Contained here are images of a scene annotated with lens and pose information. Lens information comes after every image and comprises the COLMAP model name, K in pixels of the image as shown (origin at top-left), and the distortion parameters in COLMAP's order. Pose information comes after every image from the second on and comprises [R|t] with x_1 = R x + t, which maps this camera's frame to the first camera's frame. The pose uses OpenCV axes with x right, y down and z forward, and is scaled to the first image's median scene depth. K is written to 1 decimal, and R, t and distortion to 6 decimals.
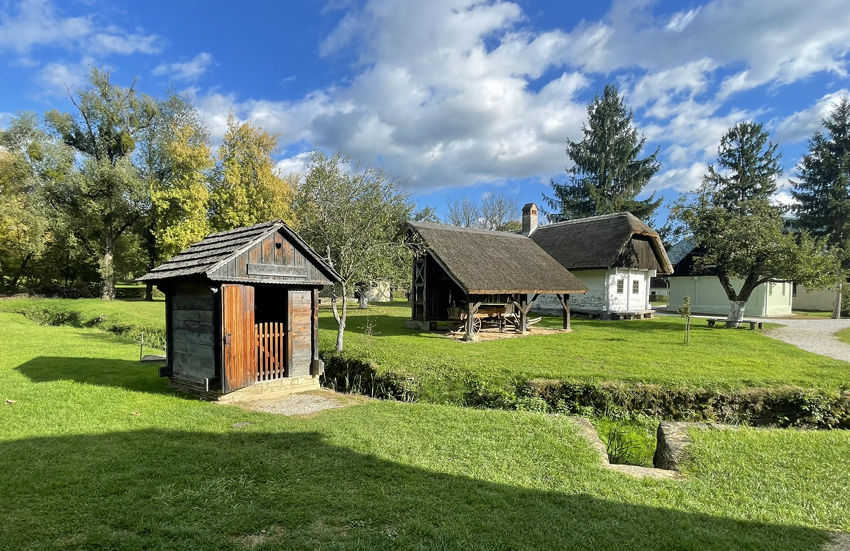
lens RADIAL K [[437.6, 0, 416.3], [0, 437.6, 307.9], [0, 0, 1]] dist [-0.017020, 0.000932]
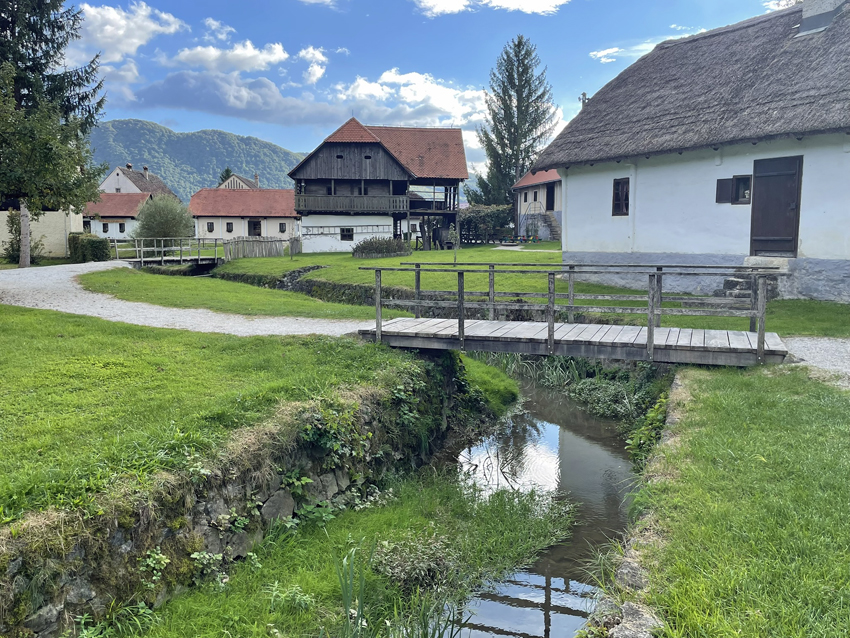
lens RADIAL K [[726.5, 0, 428.4], [0, 726.5, 312.5], [0, 0, 1]] dist [0.069344, -0.076948]
pose [[0.199295, -0.106792, 0.974103, 0.082126], [0.036847, 0.994158, 0.101452, 0.006614], [-0.979247, 0.015674, 0.202066, 0.346970]]
